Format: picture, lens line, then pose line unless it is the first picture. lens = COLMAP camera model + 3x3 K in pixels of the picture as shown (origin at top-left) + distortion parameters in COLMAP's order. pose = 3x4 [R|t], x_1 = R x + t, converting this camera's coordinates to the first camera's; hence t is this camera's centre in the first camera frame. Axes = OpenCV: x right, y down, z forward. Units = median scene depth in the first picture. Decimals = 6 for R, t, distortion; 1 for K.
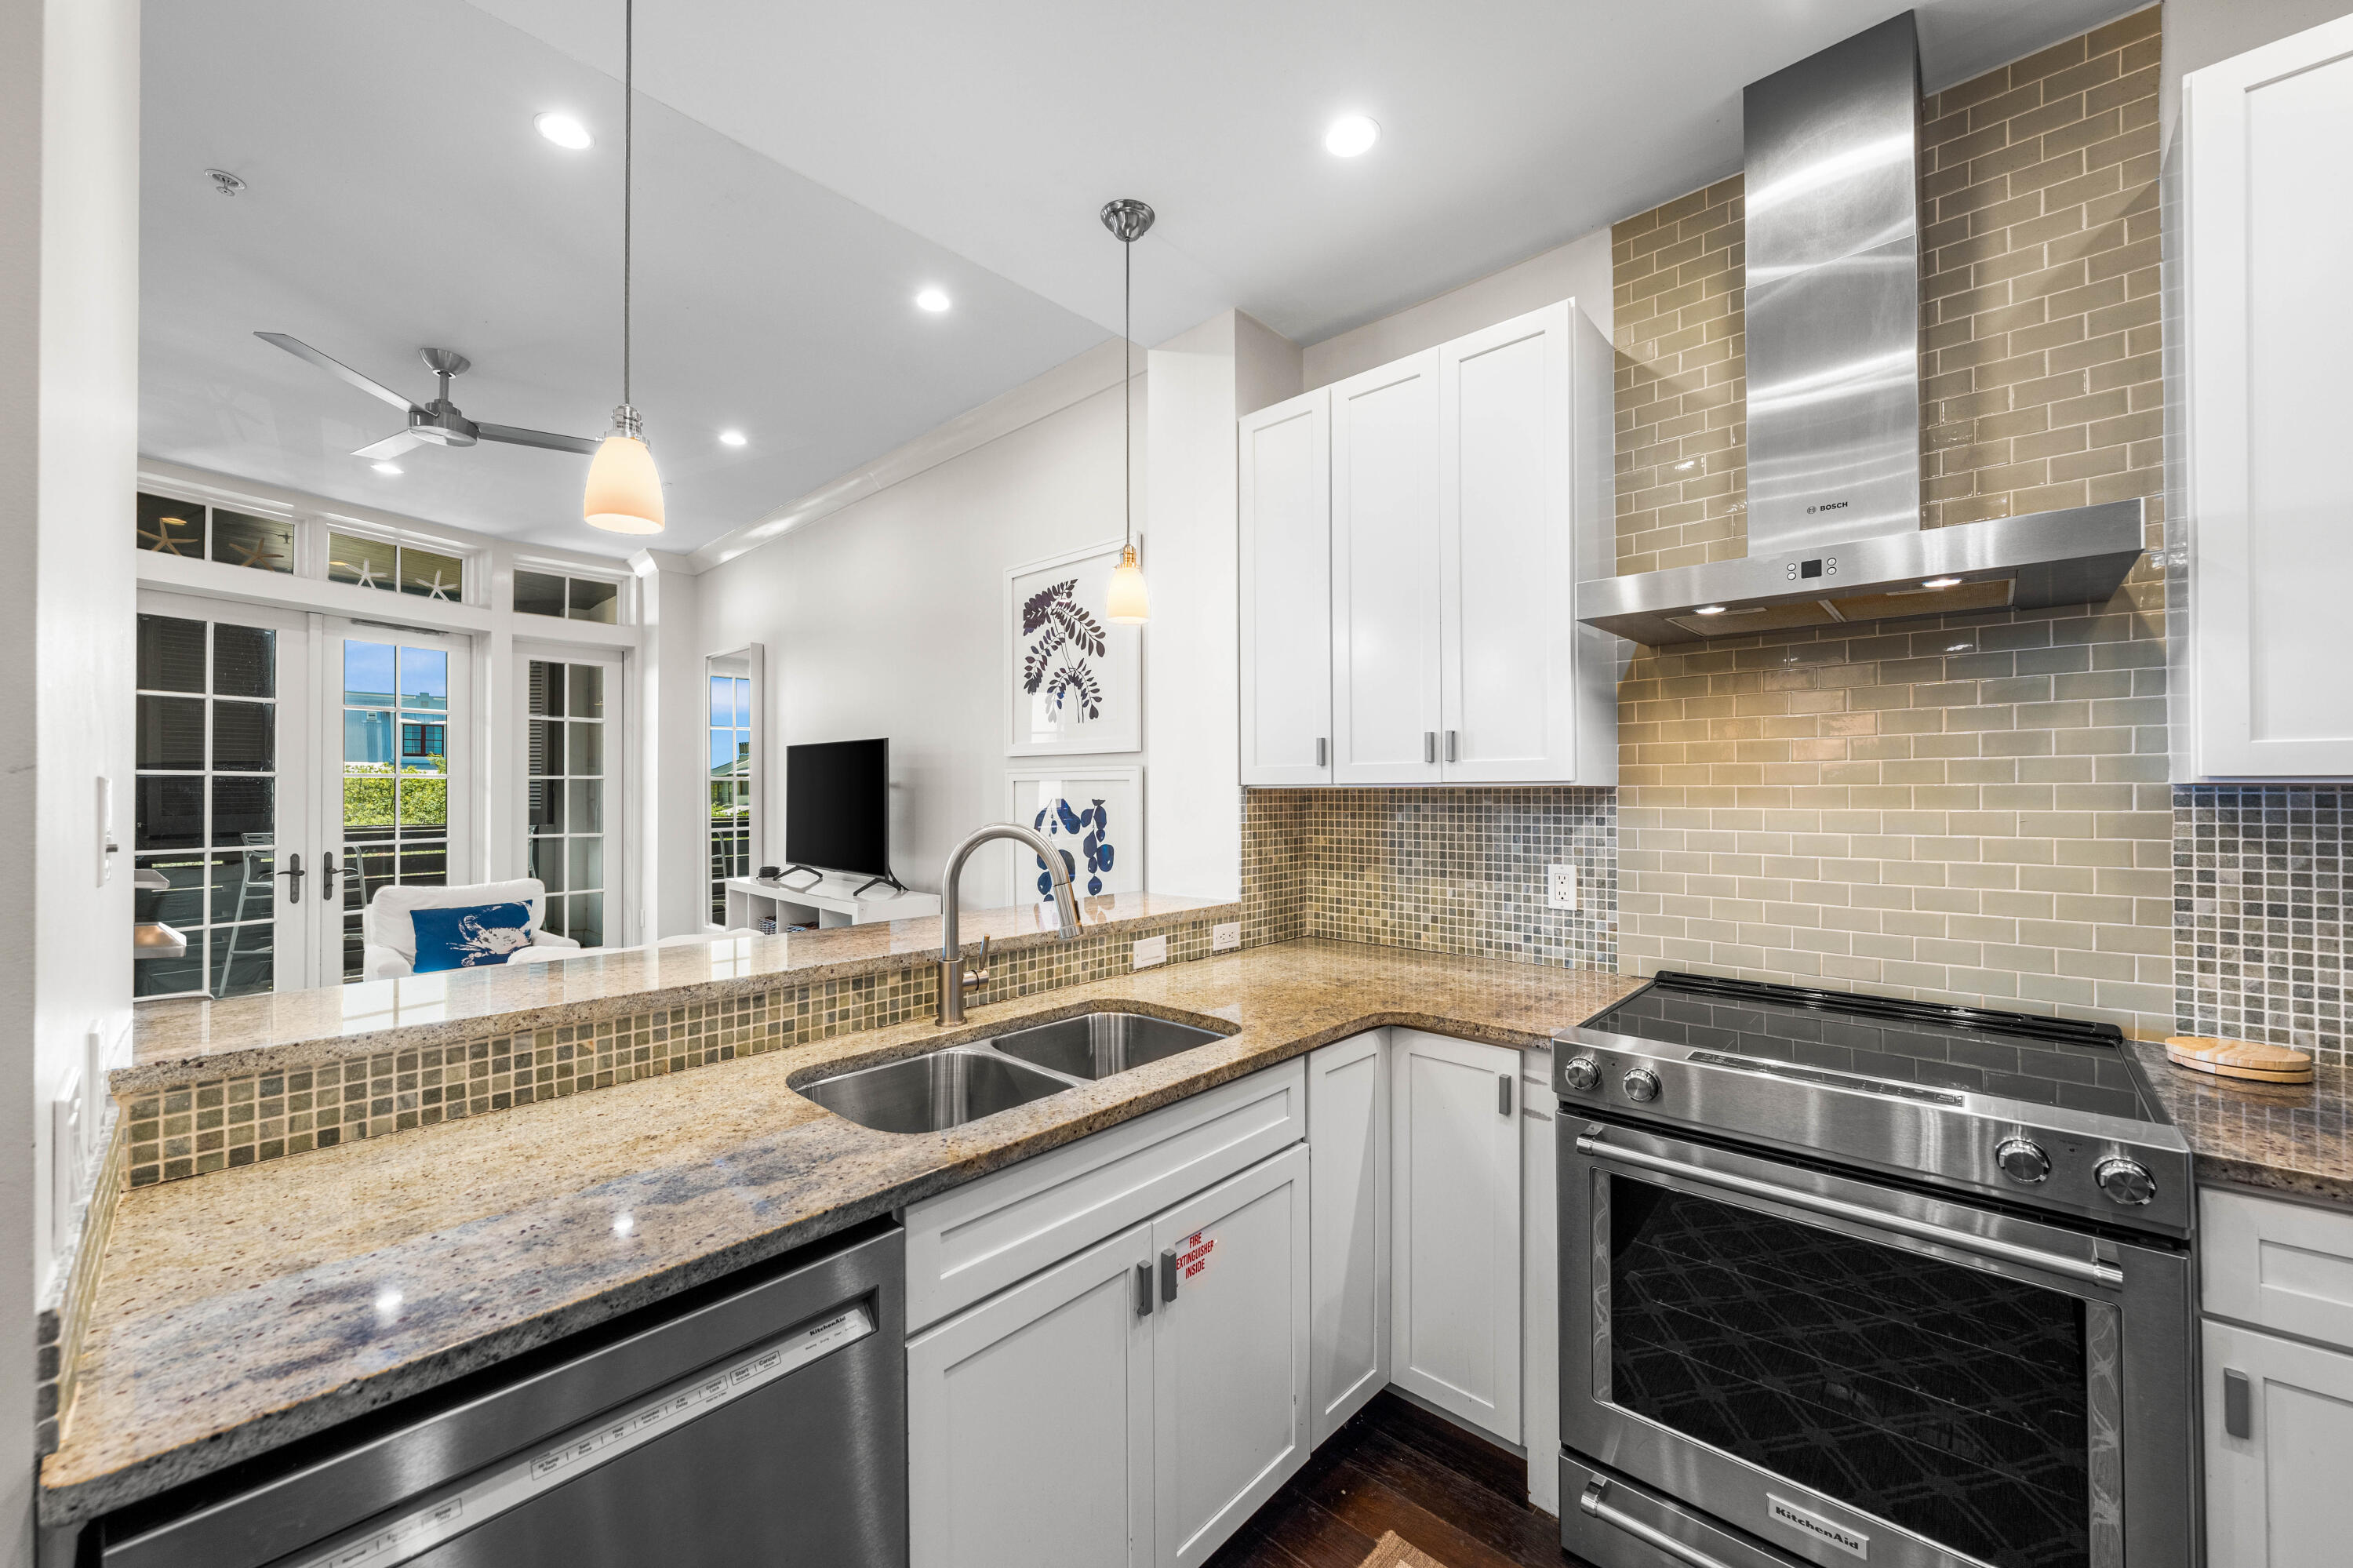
lens RADIAL K [[899.6, 0, 1168.9], [0, 899.6, 783.4], [0, 0, 1]] dist [-0.001717, -0.000855]
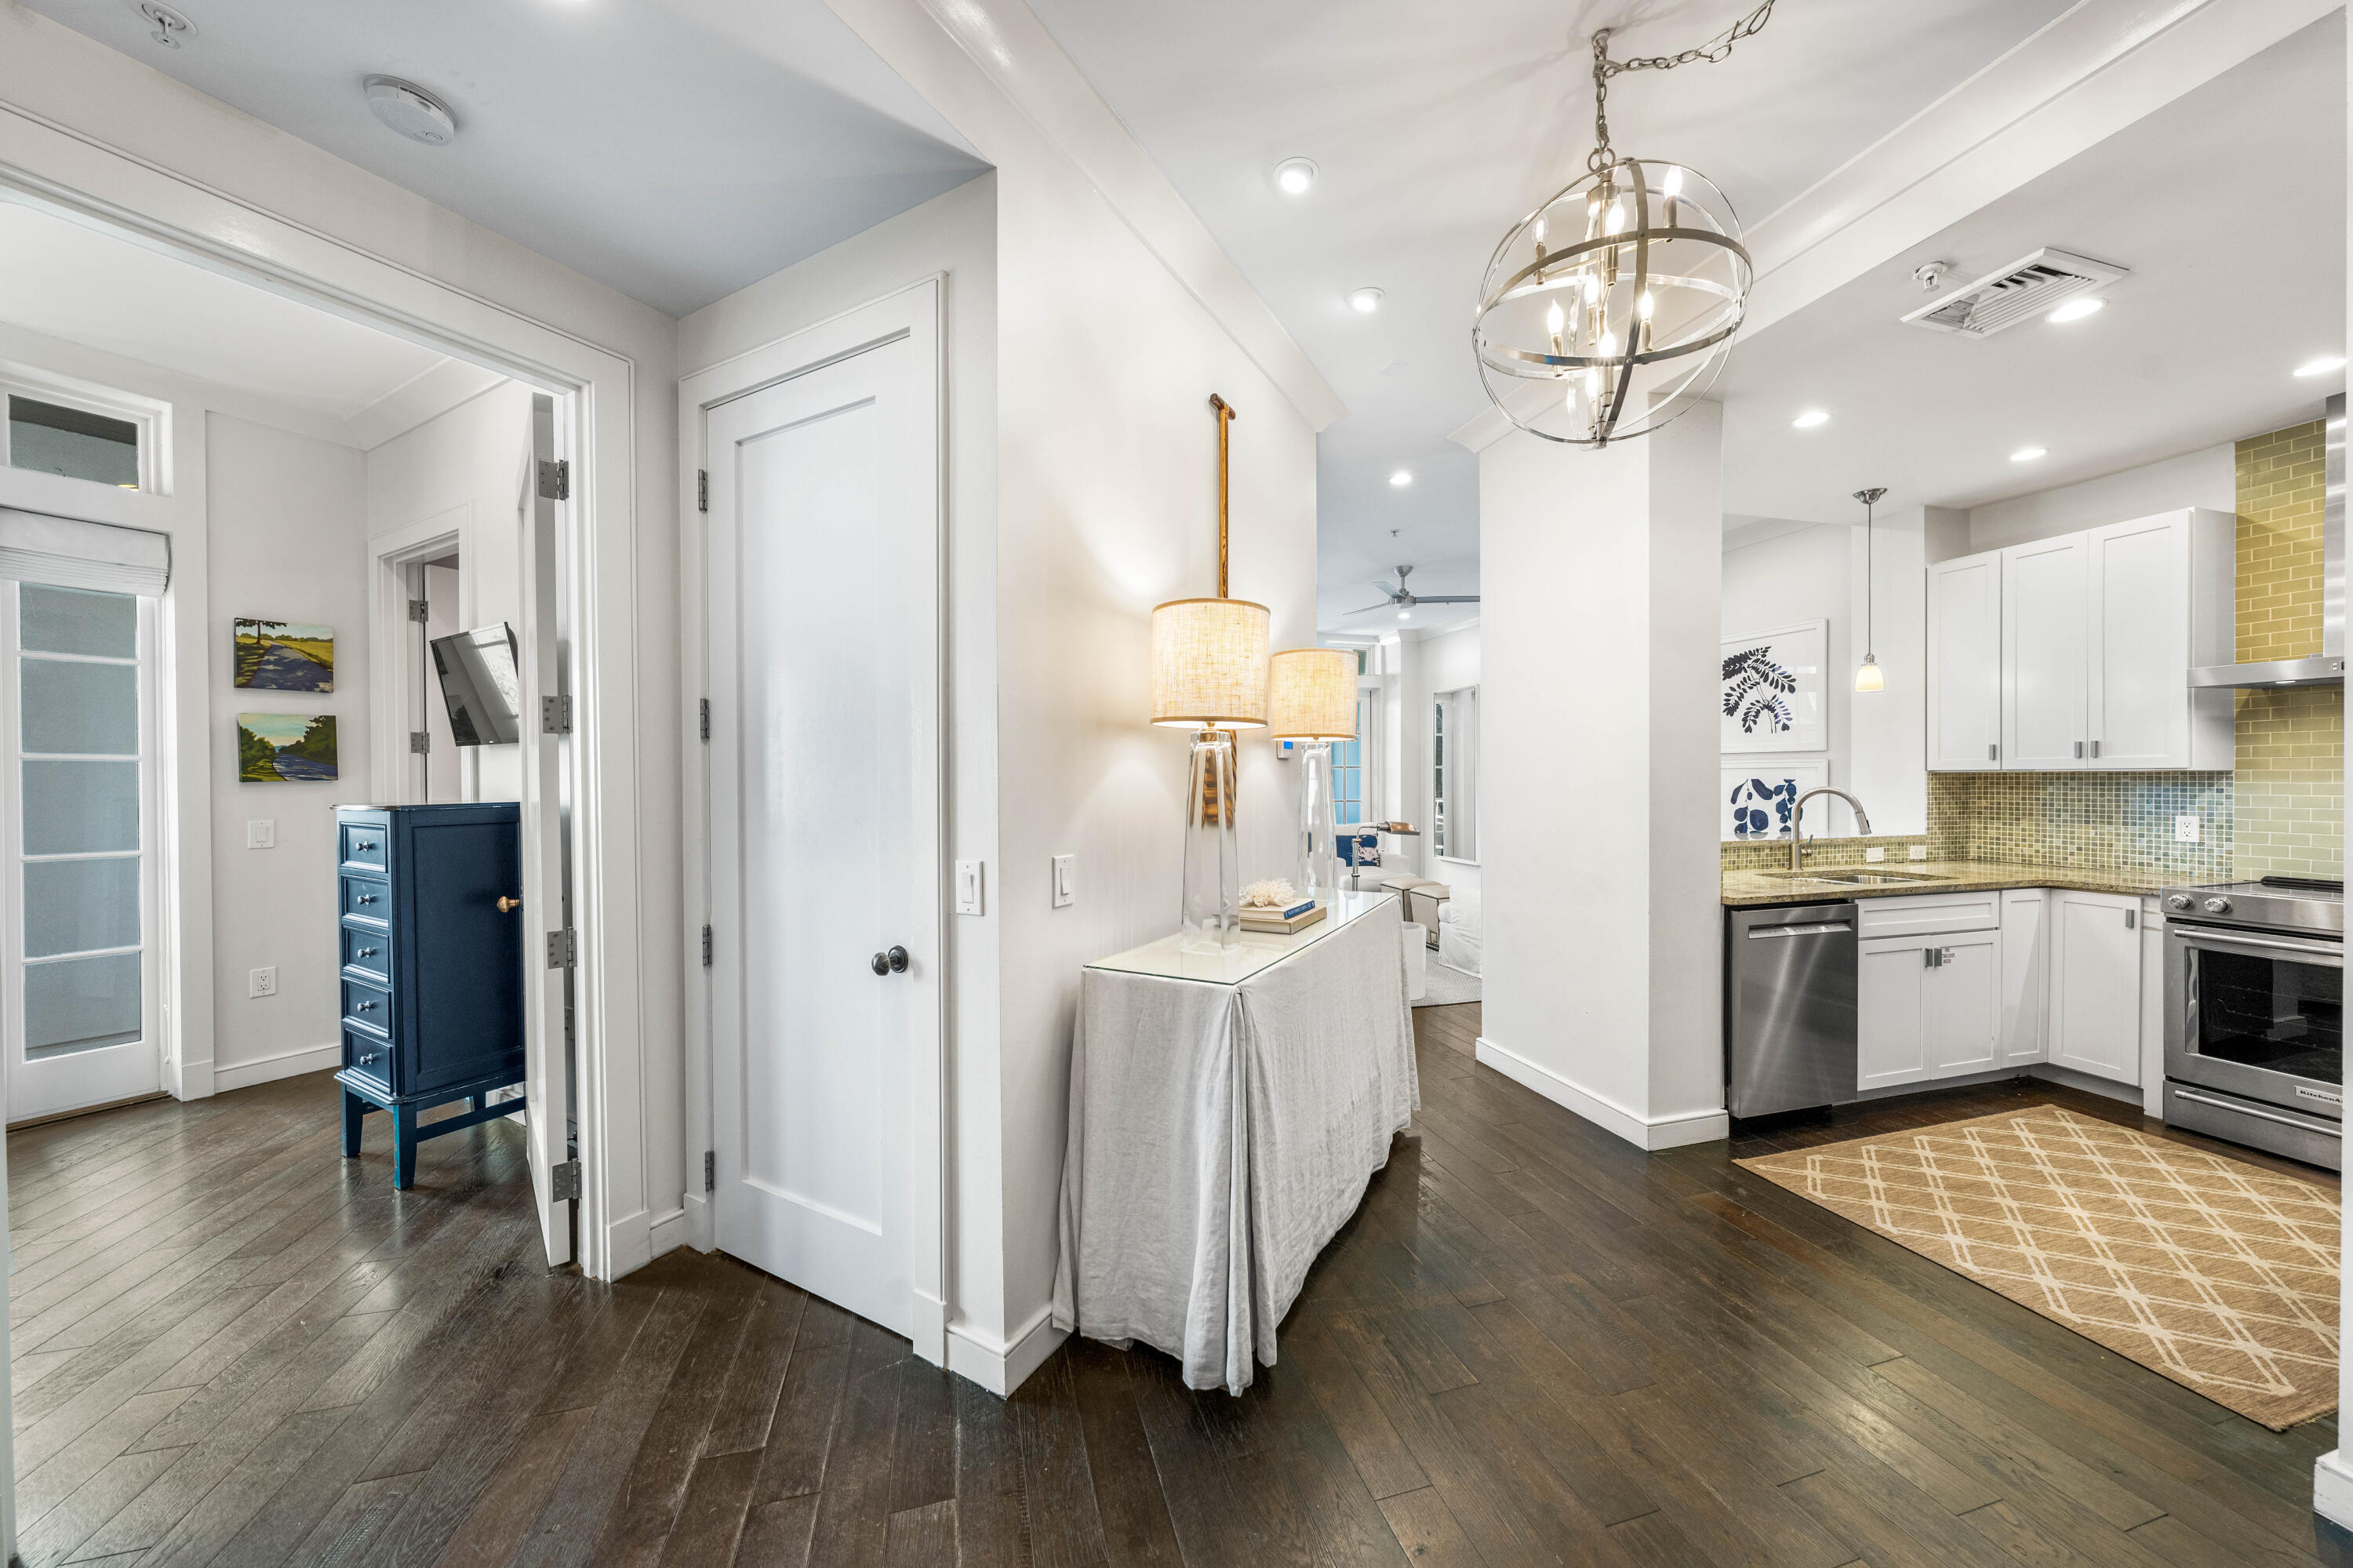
lens RADIAL K [[814.1, 0, 1173.2], [0, 814.1, 784.1], [0, 0, 1]] dist [0.003295, -0.000746]
pose [[0.856404, 0.003397, -0.516295, -0.374636], [0.006664, 0.999822, 0.017631, -0.010005], [0.516263, -0.018540, 0.856229, -1.200744]]
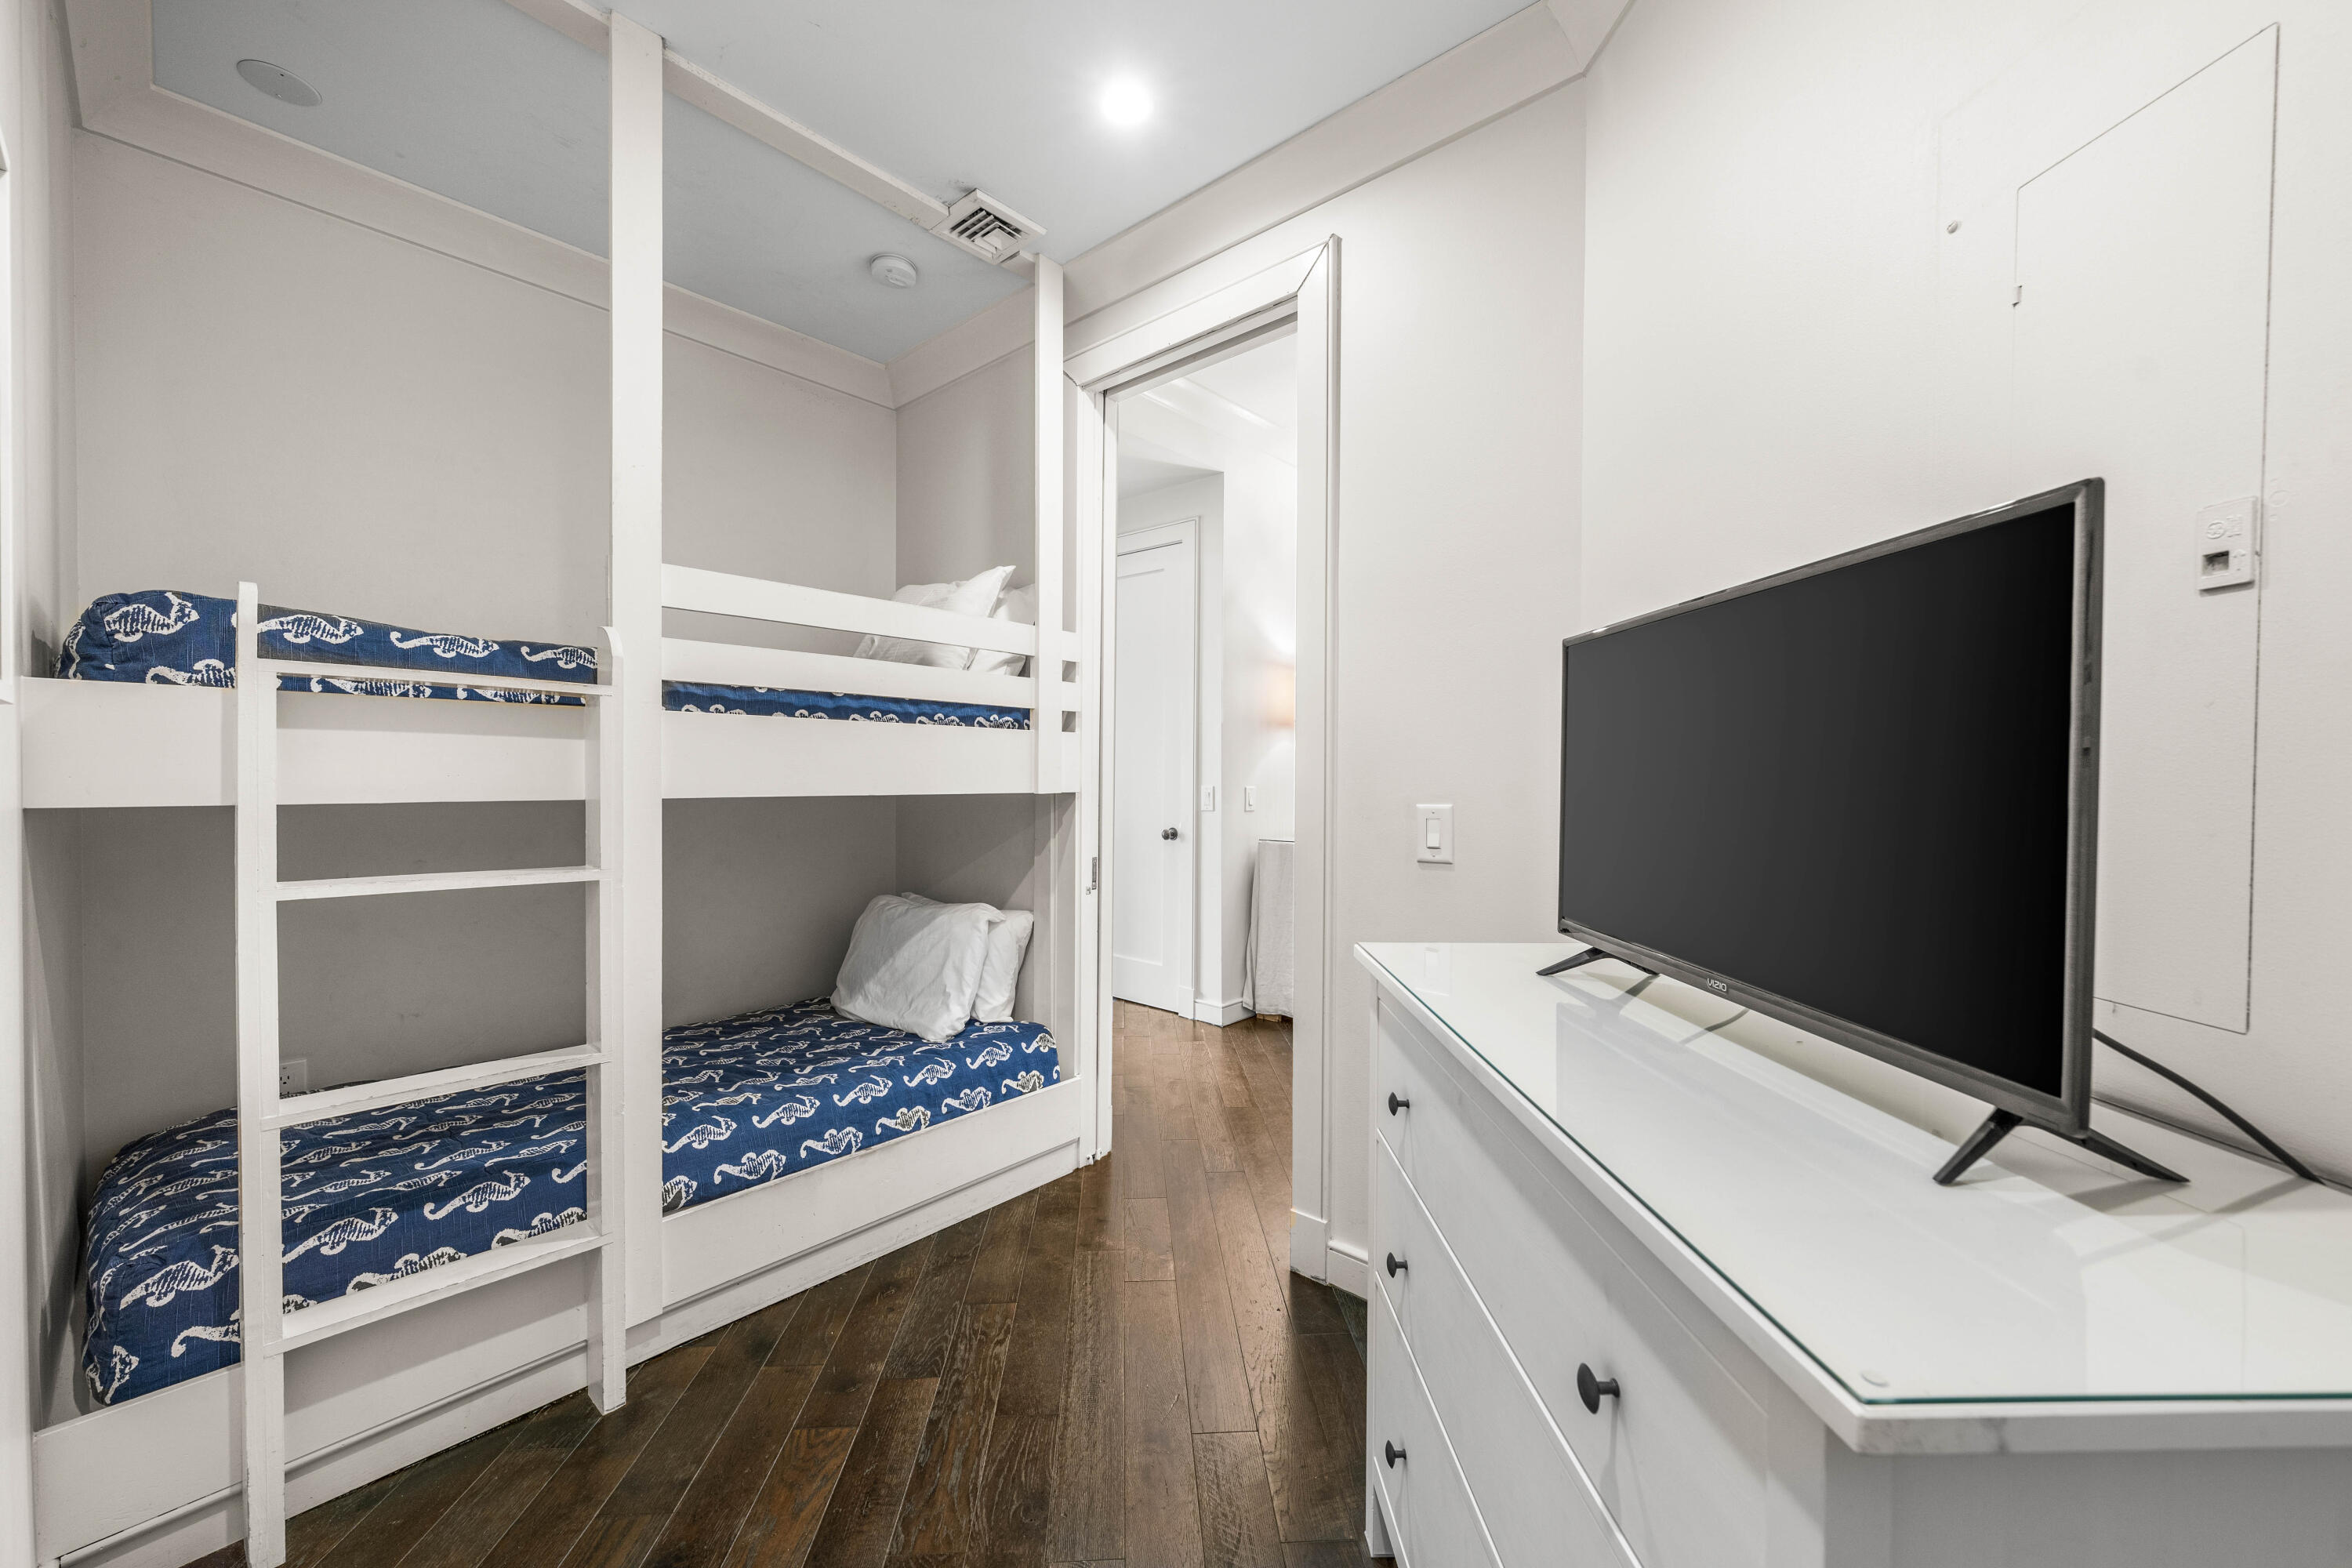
lens RADIAL K [[899.2, 0, 1177.4], [0, 899.2, 776.7], [0, 0, 1]] dist [-0.001717, -0.000855]
pose [[0.704462, 0.016297, -0.709554, 0.319910], [0.000730, 0.999719, 0.023686, 0.011793], [0.709741, -0.017204, 0.704253, -1.974619]]
